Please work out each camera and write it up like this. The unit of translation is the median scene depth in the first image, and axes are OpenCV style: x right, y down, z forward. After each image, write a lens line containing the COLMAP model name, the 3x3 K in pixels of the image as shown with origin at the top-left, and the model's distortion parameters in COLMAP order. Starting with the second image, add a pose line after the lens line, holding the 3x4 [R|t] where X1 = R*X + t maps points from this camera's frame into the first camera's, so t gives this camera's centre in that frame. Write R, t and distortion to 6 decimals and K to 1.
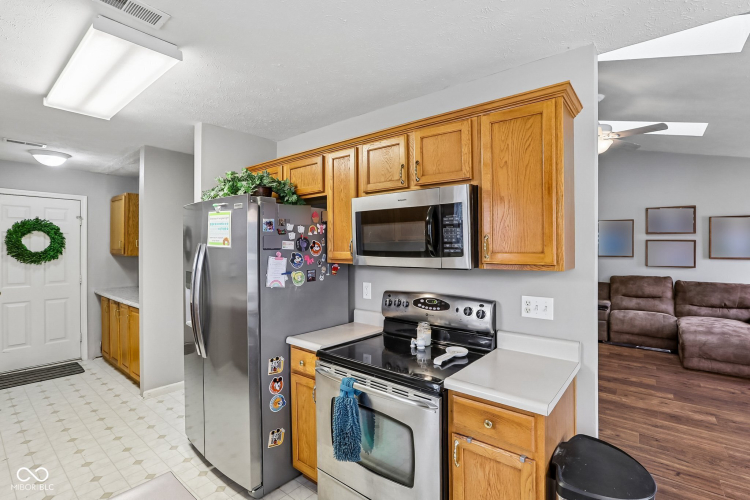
lens RADIAL K [[350.4, 0, 380.9], [0, 350.4, 248.7], [0, 0, 1]] dist [-0.037228, 0.012139]
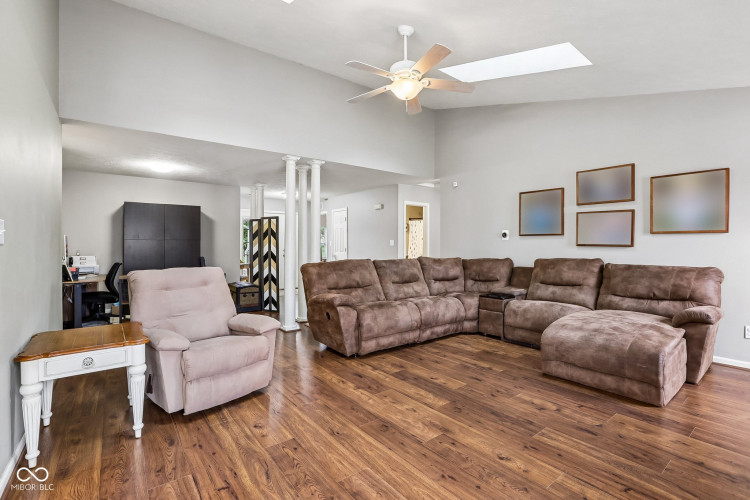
lens RADIAL K [[350.4, 0, 372.8], [0, 350.4, 246.4], [0, 0, 1]] dist [-0.037228, 0.012139]
pose [[0.972079, -0.005721, -0.234585, 0.577554], [0.006593, 0.999974, 0.002937, 0.052790], [0.234562, -0.004402, 0.972091, 0.143582]]
